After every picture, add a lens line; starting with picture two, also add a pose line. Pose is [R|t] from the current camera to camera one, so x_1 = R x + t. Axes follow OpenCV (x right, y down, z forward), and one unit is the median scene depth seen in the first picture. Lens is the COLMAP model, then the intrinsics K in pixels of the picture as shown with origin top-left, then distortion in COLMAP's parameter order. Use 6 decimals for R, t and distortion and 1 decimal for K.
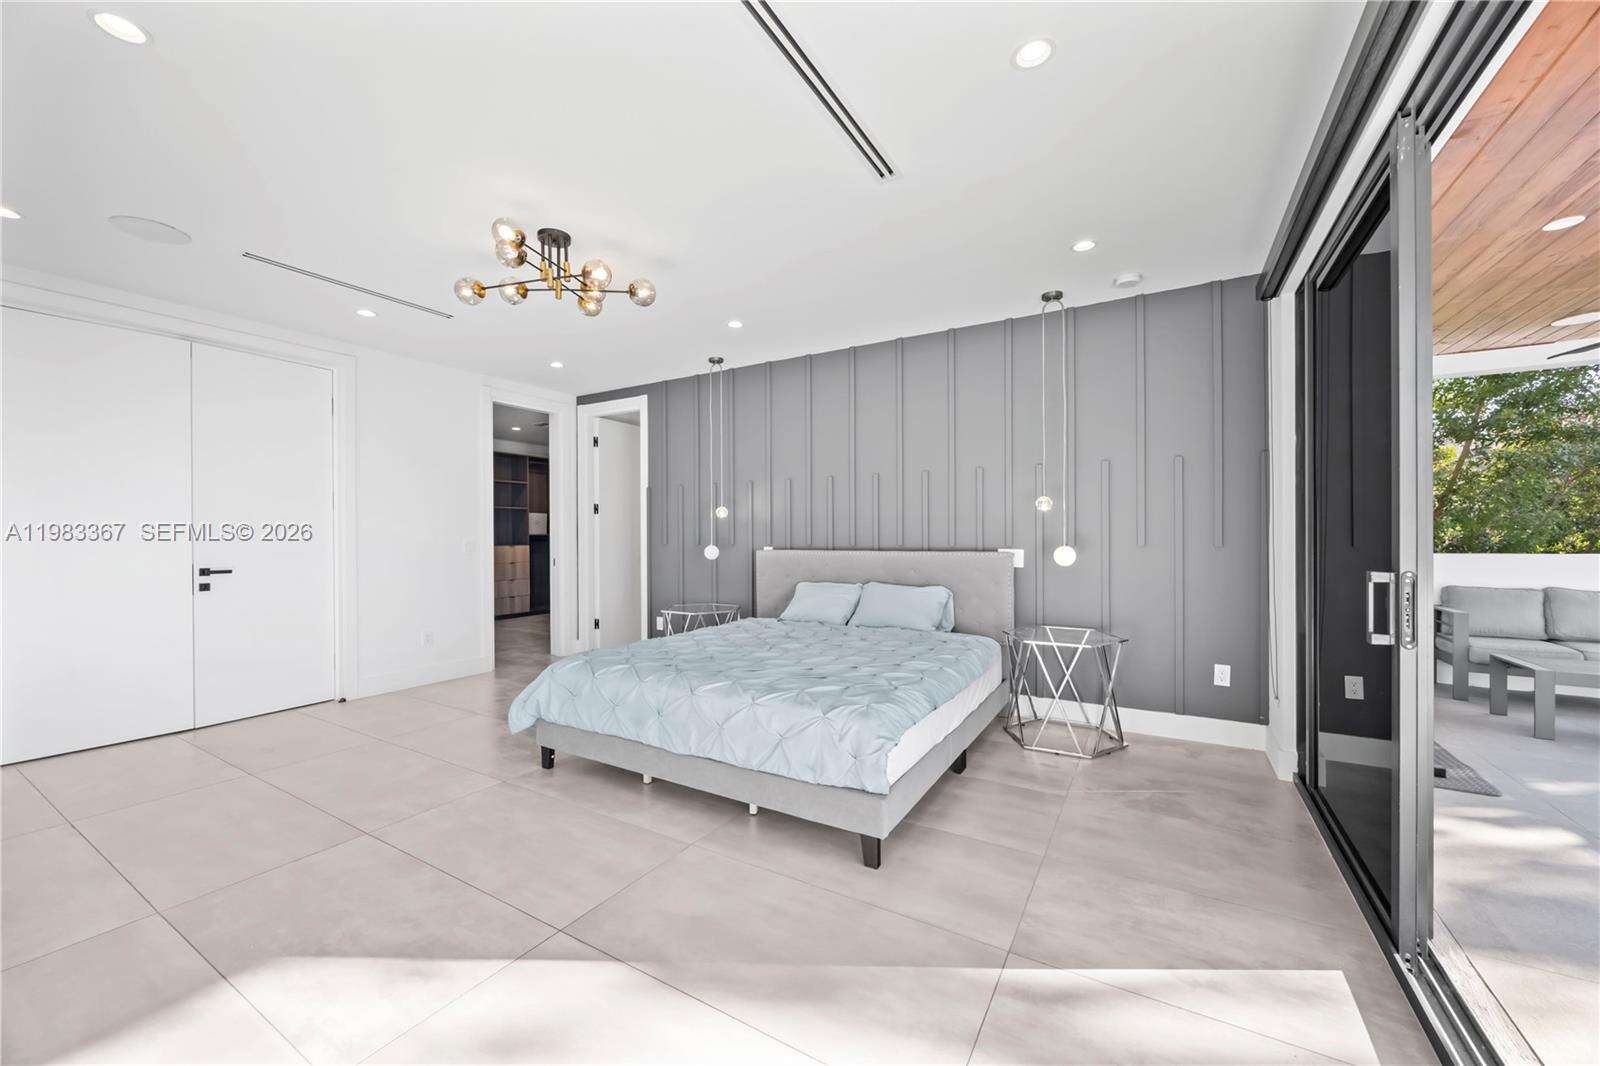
lens RADIAL K [[593.9, 0, 798.4], [0, 593.9, 558.8], [0, 0, 1]] dist [-0.002449, -0.000231]
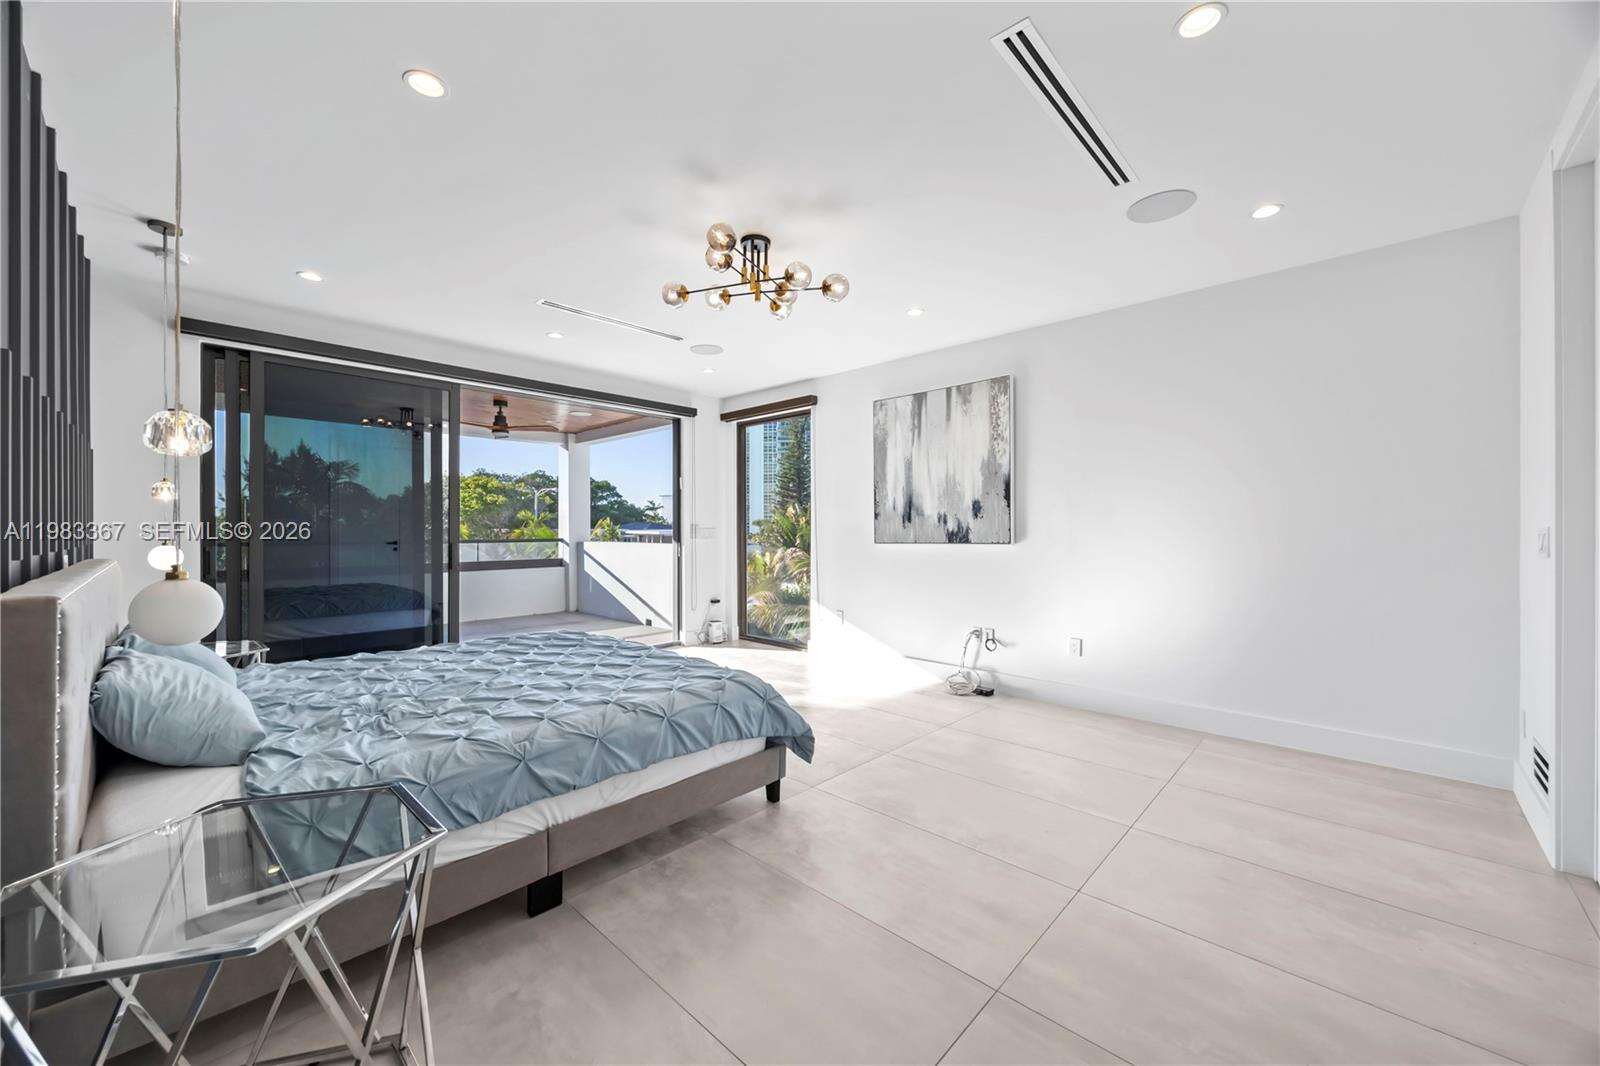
lens RADIAL K [[613.4, 0, 798.9], [0, 613.4, 538.3], [0, 0, 1]] dist [-0.001009, -0.000138]
pose [[-0.974336, 0.002890, 0.225079, -0.429027], [0.015187, 0.998483, 0.052923, -0.045562], [-0.224585, 0.054983, -0.972902, 1.207029]]
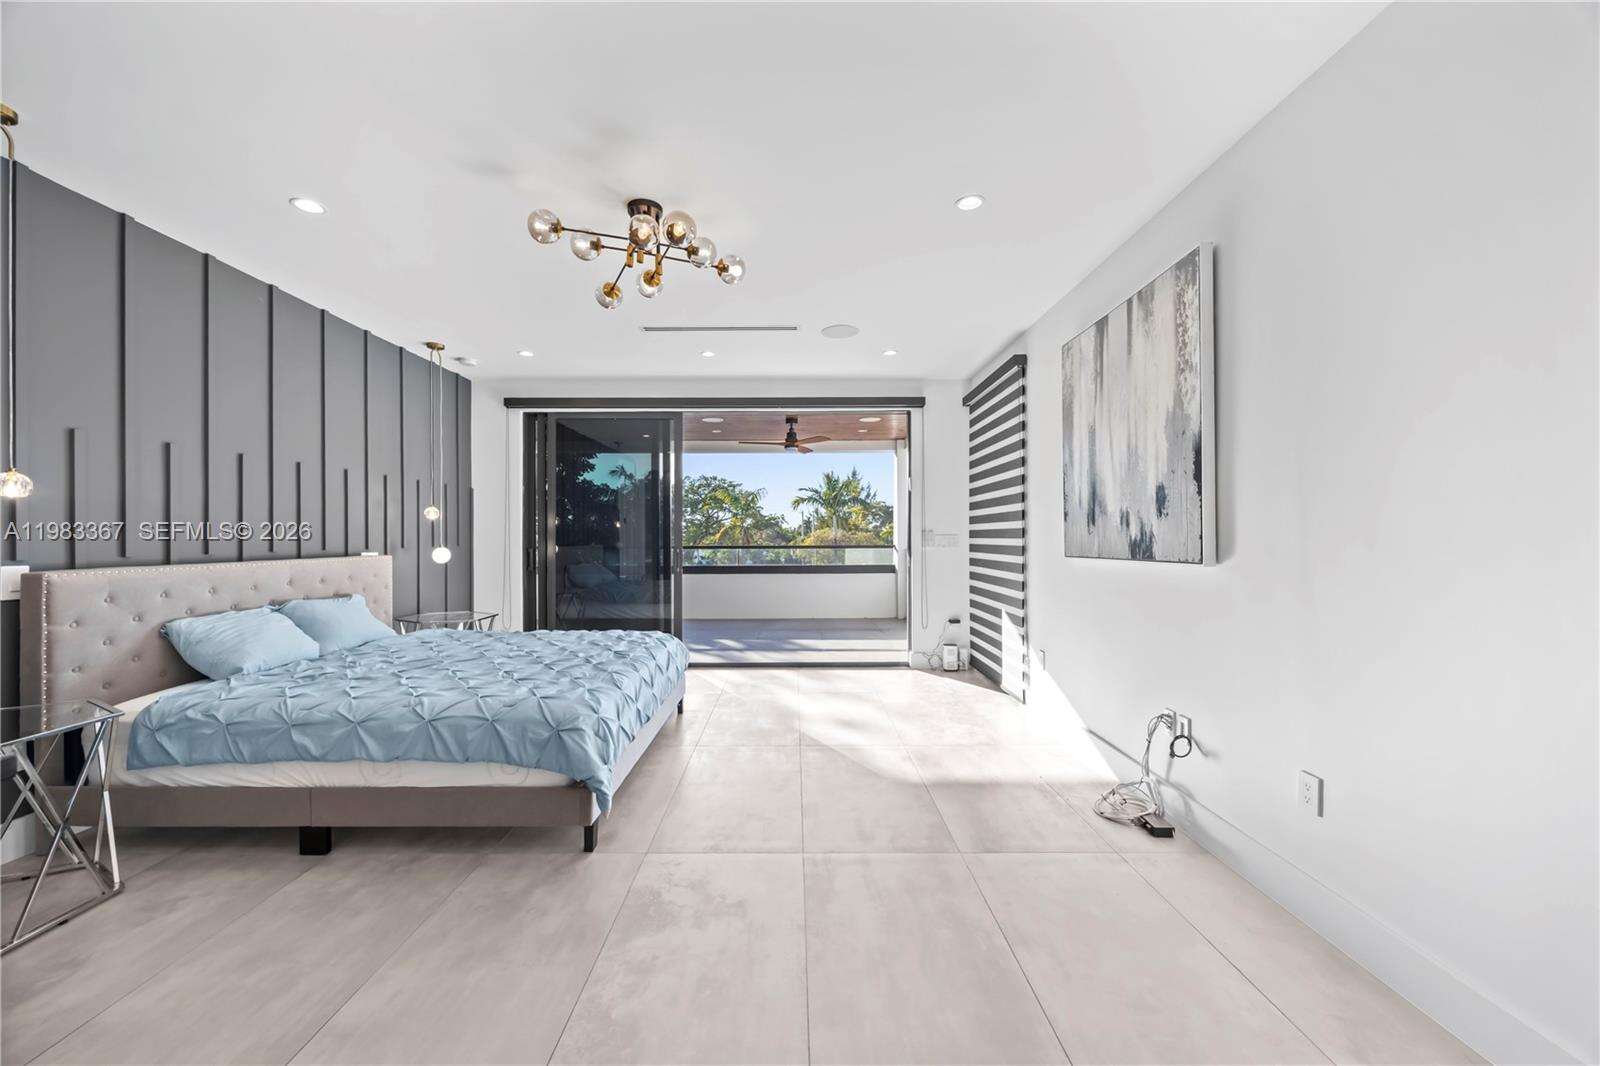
lens RADIAL K [[620.1, 0, 792.9], [0, 620.1, 539.9], [0, 0, 1]] dist [-0.001251, -0.000091]
pose [[-0.502264, 0.001229, 0.864713, -0.800754], [0.040238, 0.998949, 0.021952, -0.025996], [-0.863777, 0.045820, -0.501786, 0.759604]]
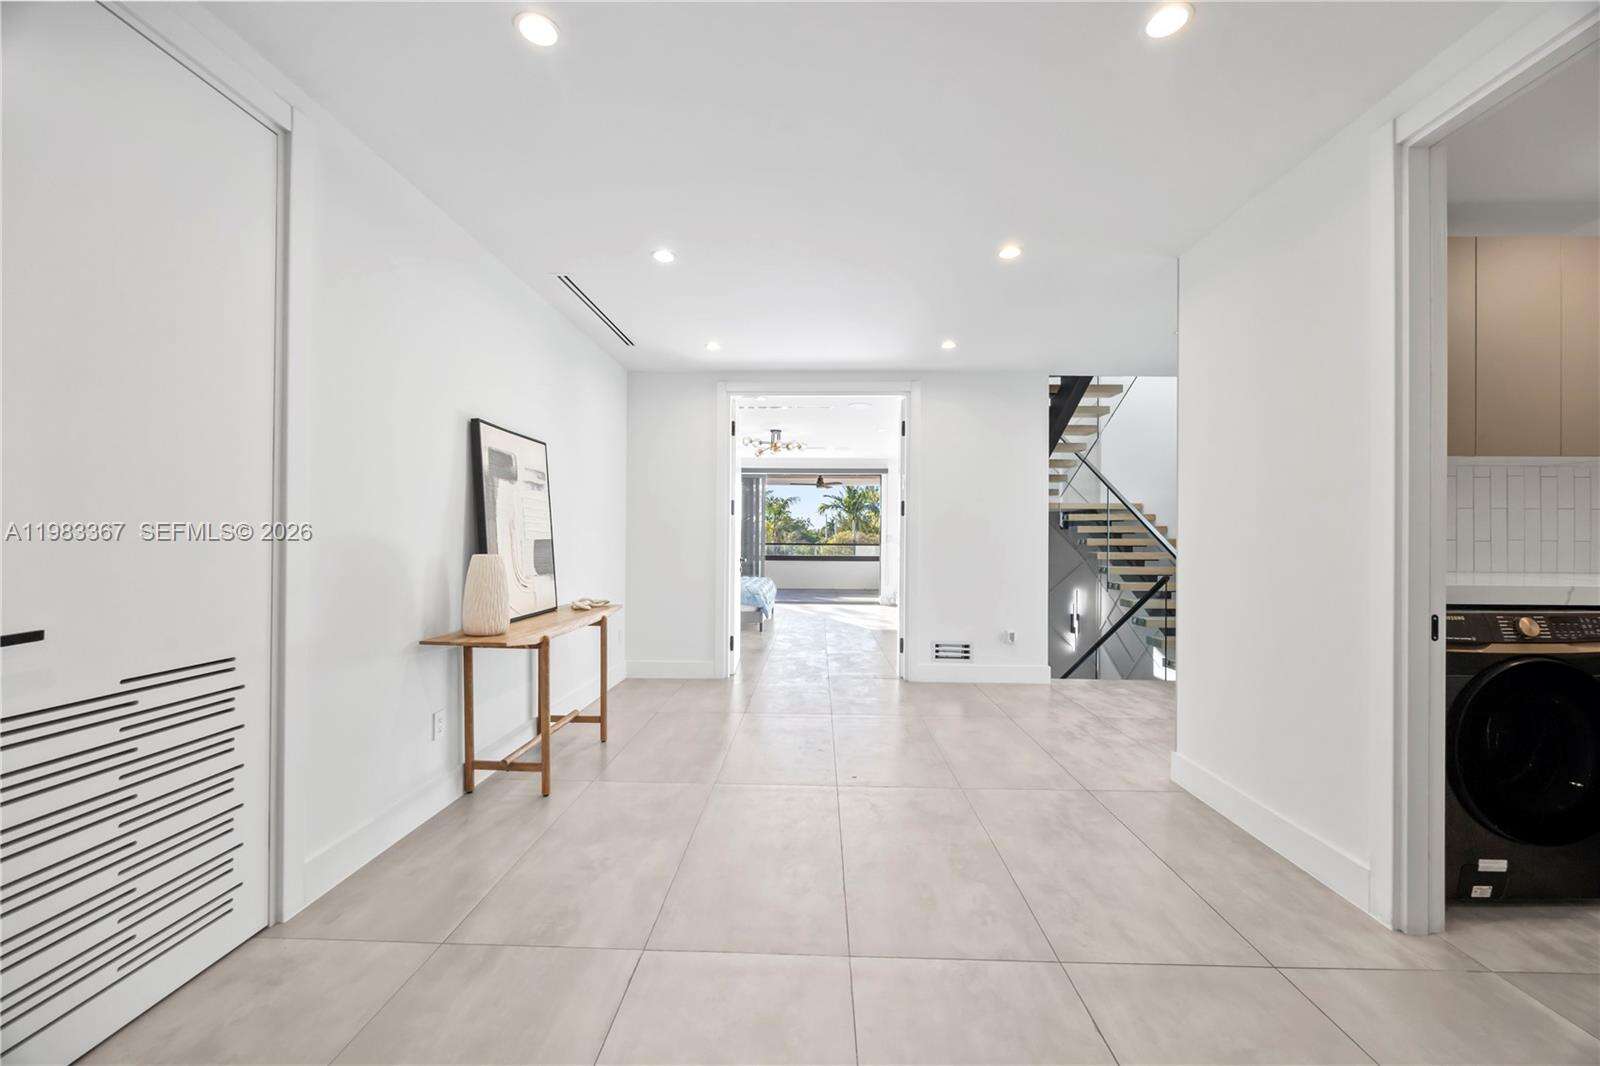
lens RADIAL K [[613.4, 0, 798.9], [0, 613.4, 538.3], [0, 0, 1]] dist [-0.001009, -0.000138]
pose [[-0.476842, 0.001942, 0.878987, -1.794788], [0.034116, 0.999285, 0.016300, -0.044438], [-0.878327, 0.037760, -0.476567, 1.358627]]
